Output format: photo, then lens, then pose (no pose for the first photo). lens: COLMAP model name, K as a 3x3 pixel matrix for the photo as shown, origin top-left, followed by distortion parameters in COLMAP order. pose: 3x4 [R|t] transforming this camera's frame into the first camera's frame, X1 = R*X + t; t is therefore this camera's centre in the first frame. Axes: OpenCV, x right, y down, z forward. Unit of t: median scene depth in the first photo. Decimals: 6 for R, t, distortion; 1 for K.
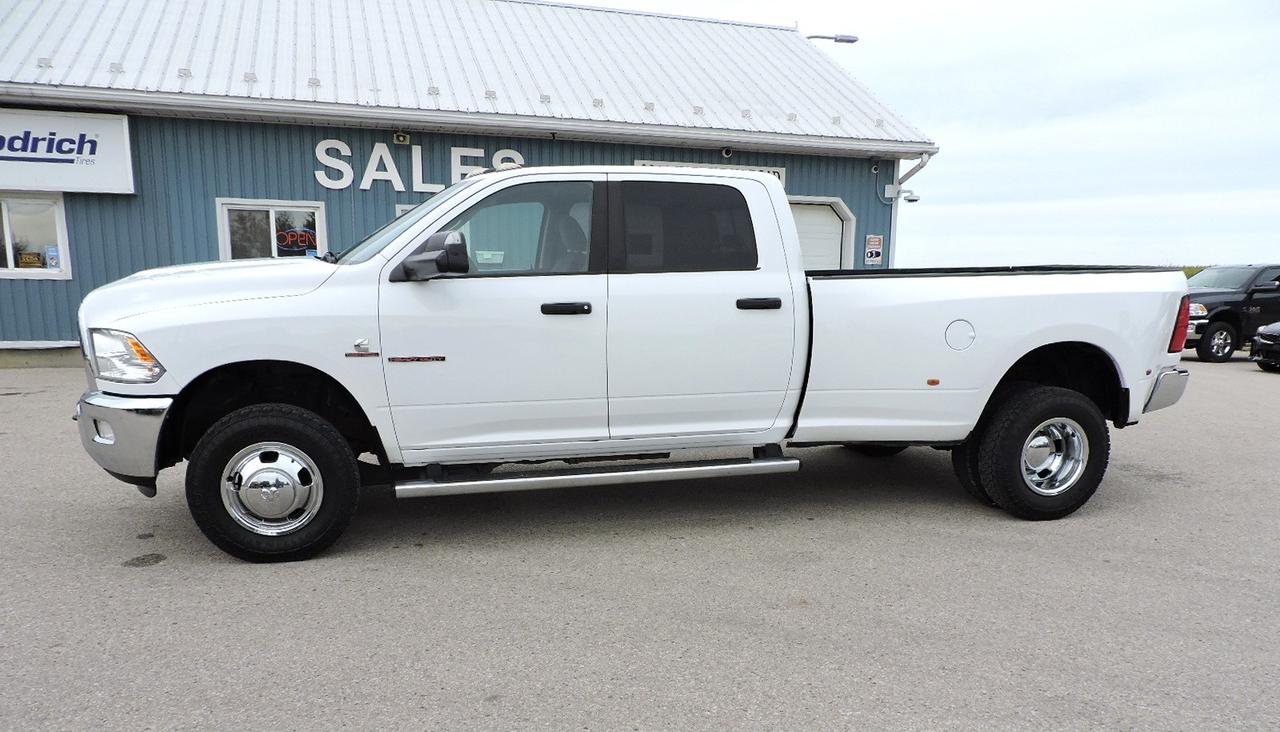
lens RADIAL K [[934.6, 0, 640.0], [0, 934.6, 366.0], [0, 0, 1]] dist [-0.013532, 0.000417]
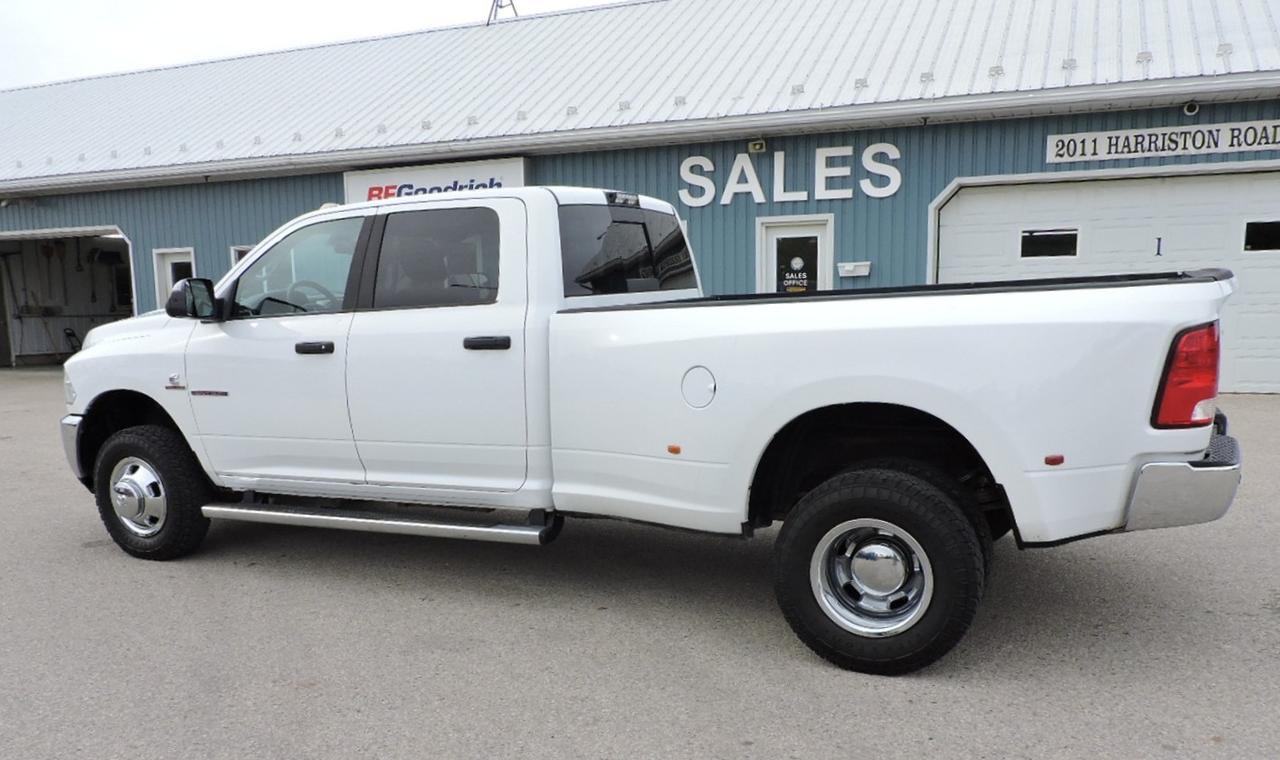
lens RADIAL K [[1039.7, 0, 637.9], [0, 1039.7, 352.3], [0, 0, 1]] dist [-0.012630, -0.007045]
pose [[0.749887, 0.012758, -0.661442, 0.781765], [-0.030470, 0.999419, -0.015268, -0.043053], [0.660863, 0.031603, 0.749841, 0.336827]]
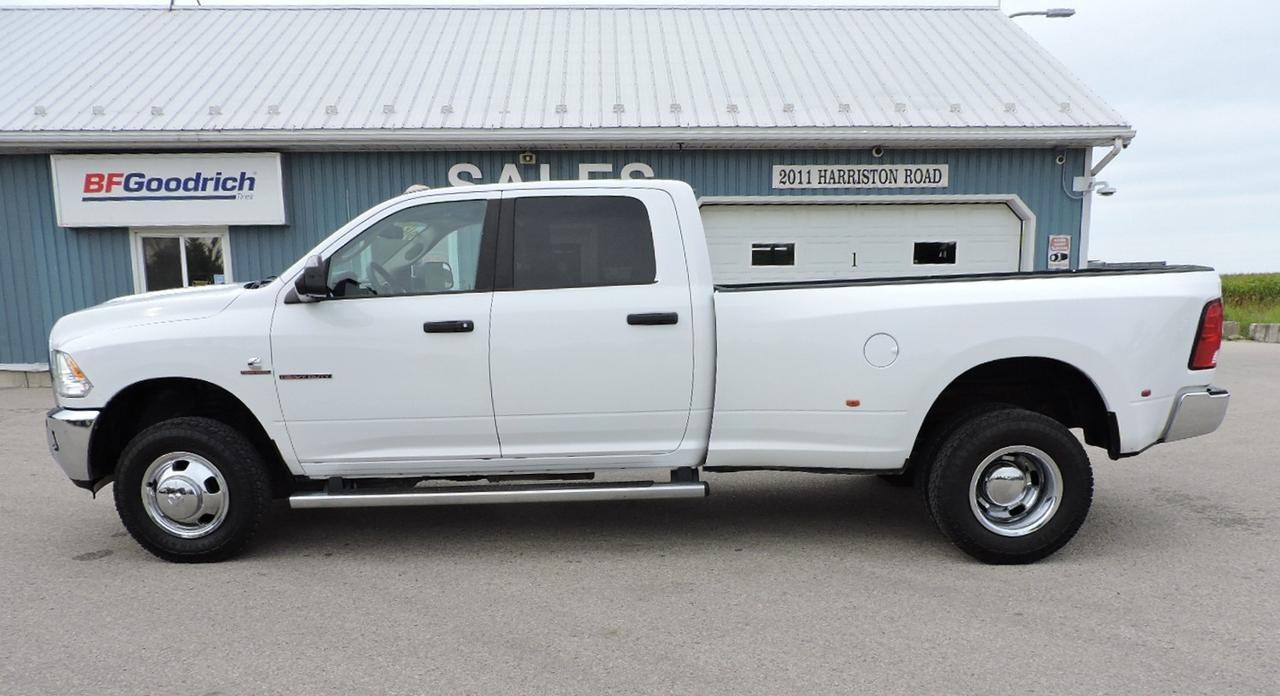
lens RADIAL K [[996.3, 0, 640.0], [0, 996.3, 348.0], [0, 0, 1]] dist [-0.012724, -0.002842]
pose [[0.960693, -0.007327, -0.277515, 0.358204], [-0.003060, 0.999311, -0.036976, 0.000636], [0.277595, 0.036372, 0.960009, 0.018234]]
